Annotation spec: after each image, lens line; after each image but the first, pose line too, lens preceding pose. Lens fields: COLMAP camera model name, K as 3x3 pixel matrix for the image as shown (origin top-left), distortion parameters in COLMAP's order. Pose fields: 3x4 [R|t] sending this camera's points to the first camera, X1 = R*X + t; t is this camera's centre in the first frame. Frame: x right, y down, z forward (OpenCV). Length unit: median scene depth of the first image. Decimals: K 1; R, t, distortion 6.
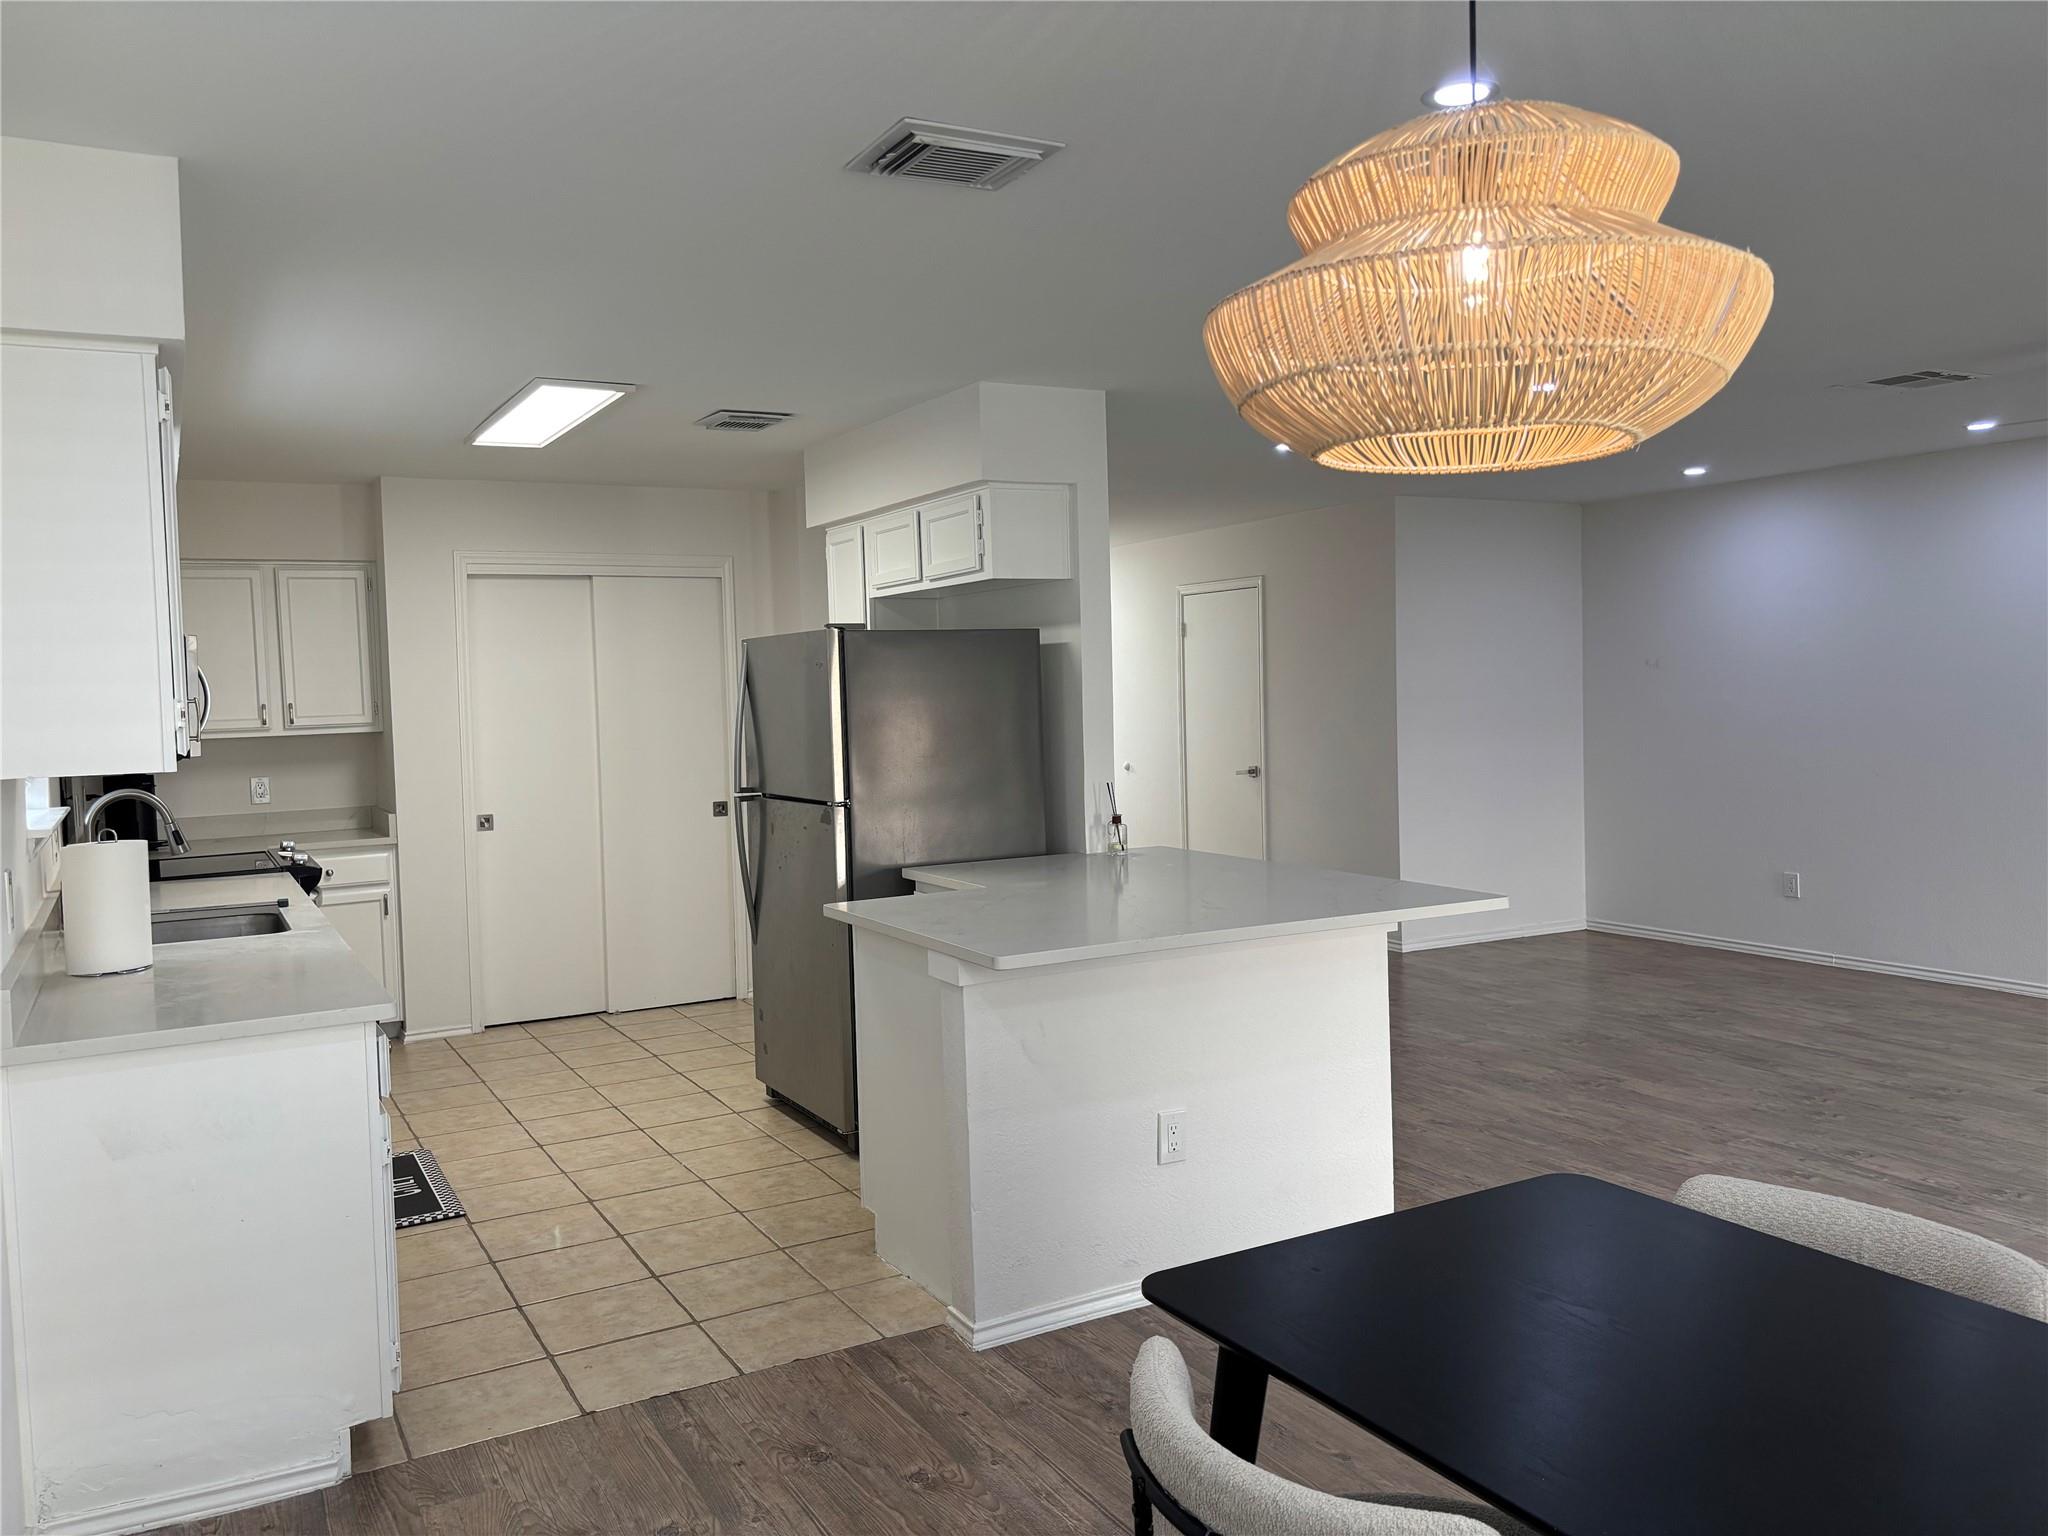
lens RADIAL K [[1548.2, 0, 1012.5], [0, 1548.2, 750.0], [0, 0, 1]] dist [0.047079, -0.050927]
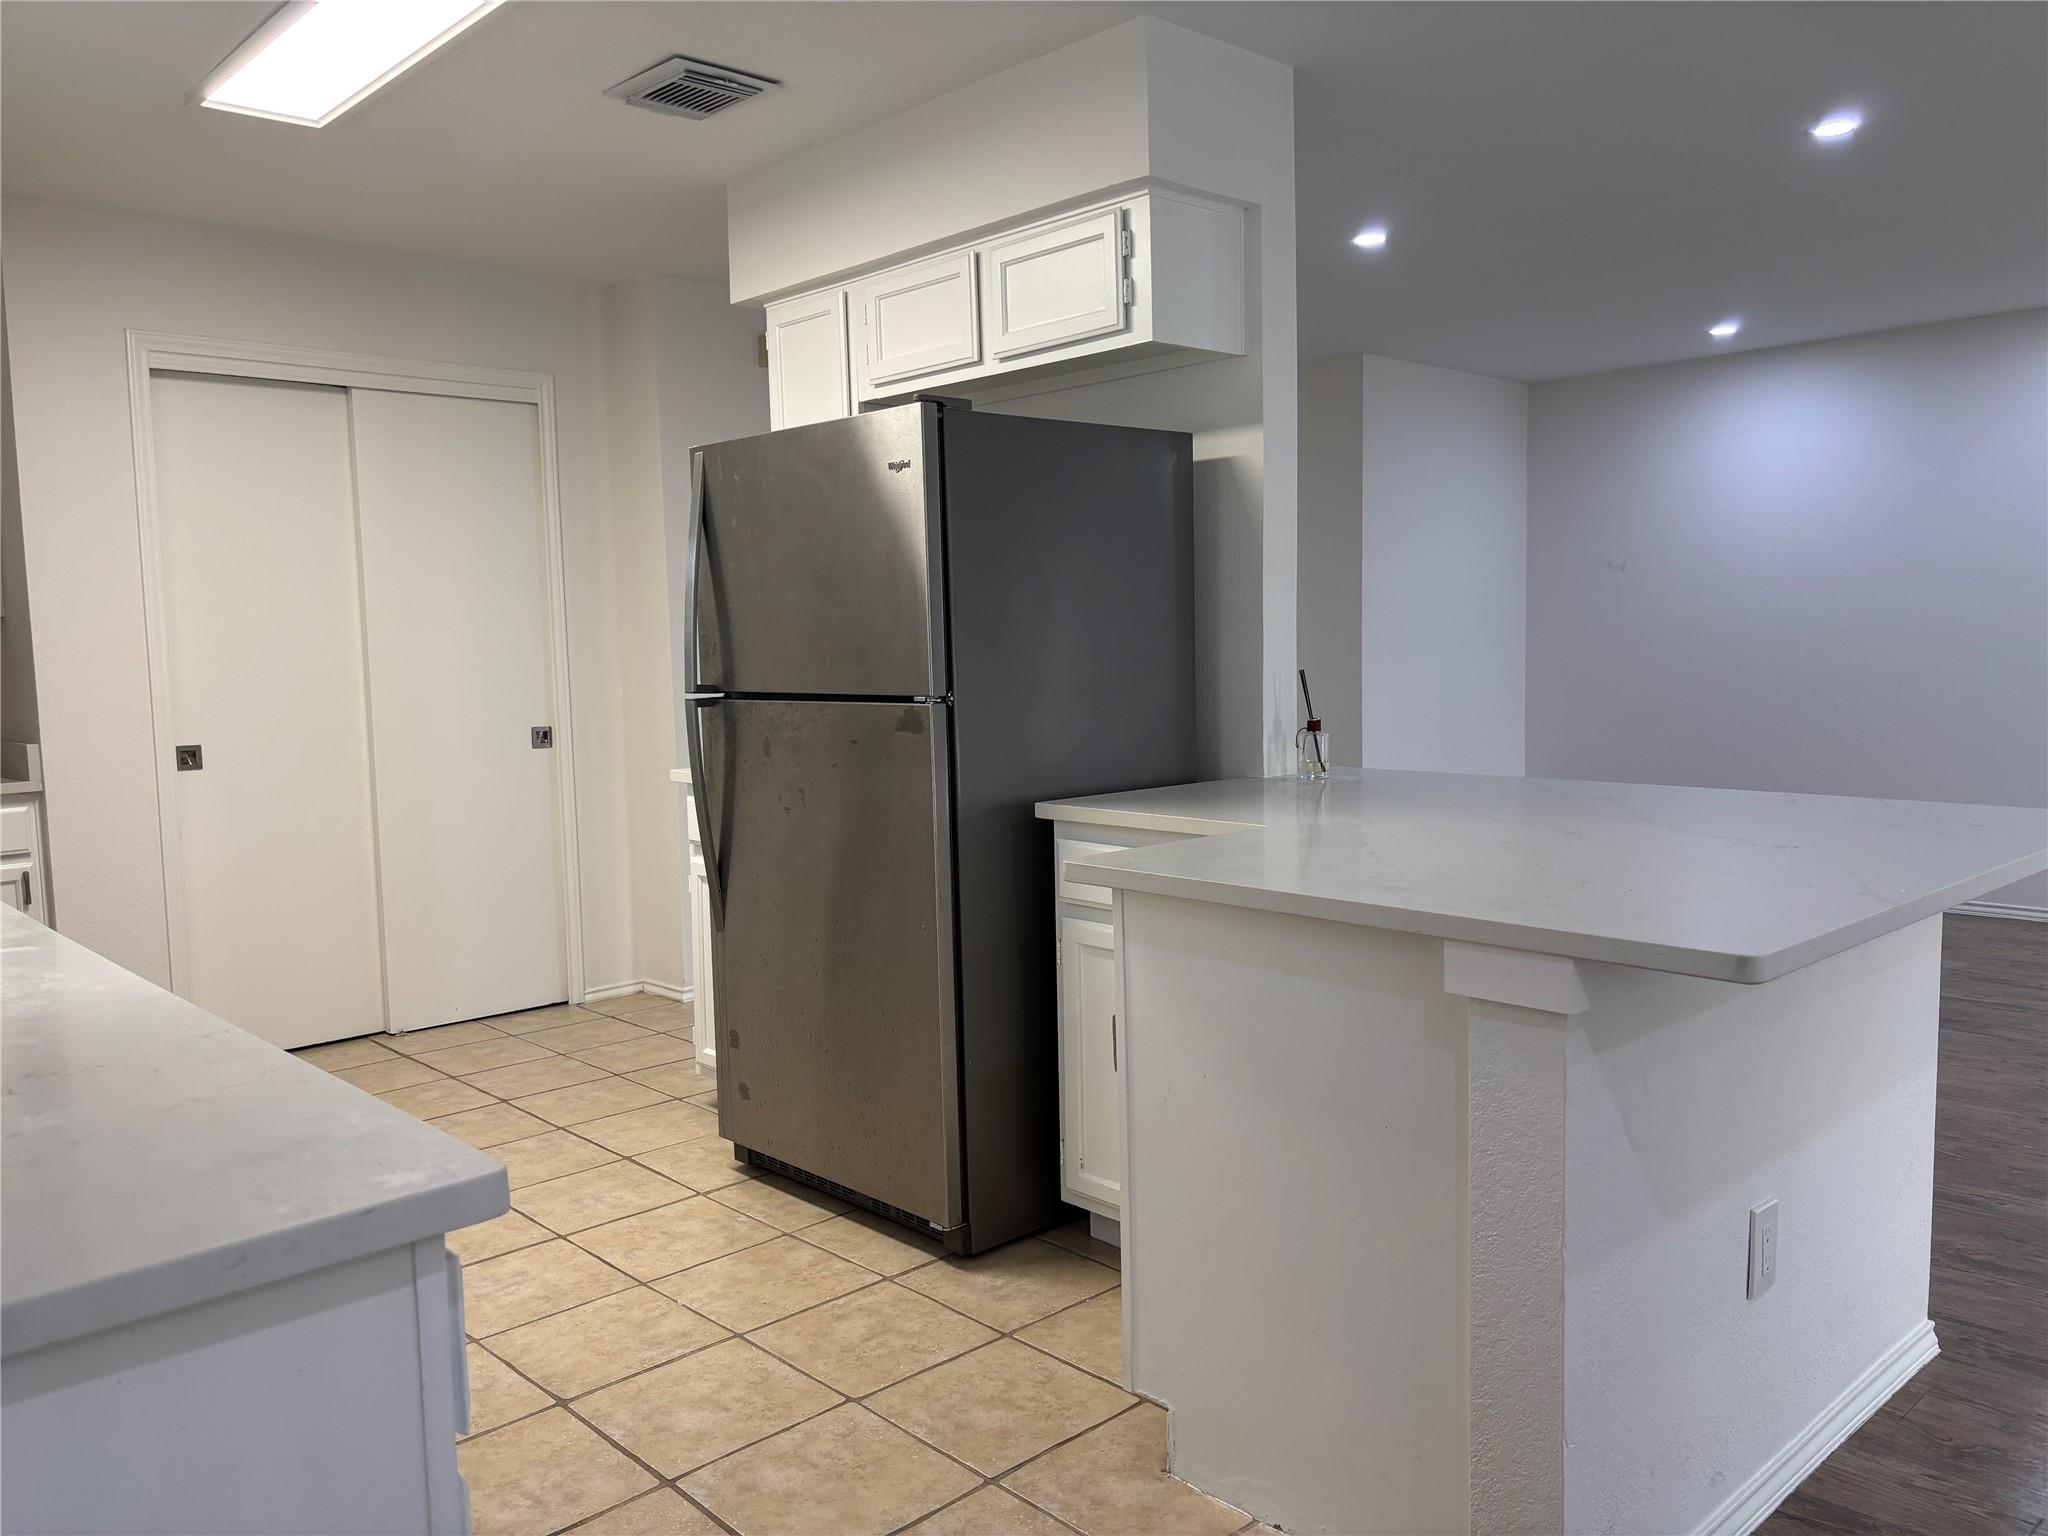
lens RADIAL K [[1548.2, 0, 1021.7], [0, 1548.2, 788.0], [0, 0, 1]] dist [0.047079, -0.050927]
pose [[0.970061, -0.017613, 0.242222, -0.202686], [0.005200, 0.998644, 0.051791, 0.034757], [-0.242806, -0.048981, 0.968838, 0.357886]]
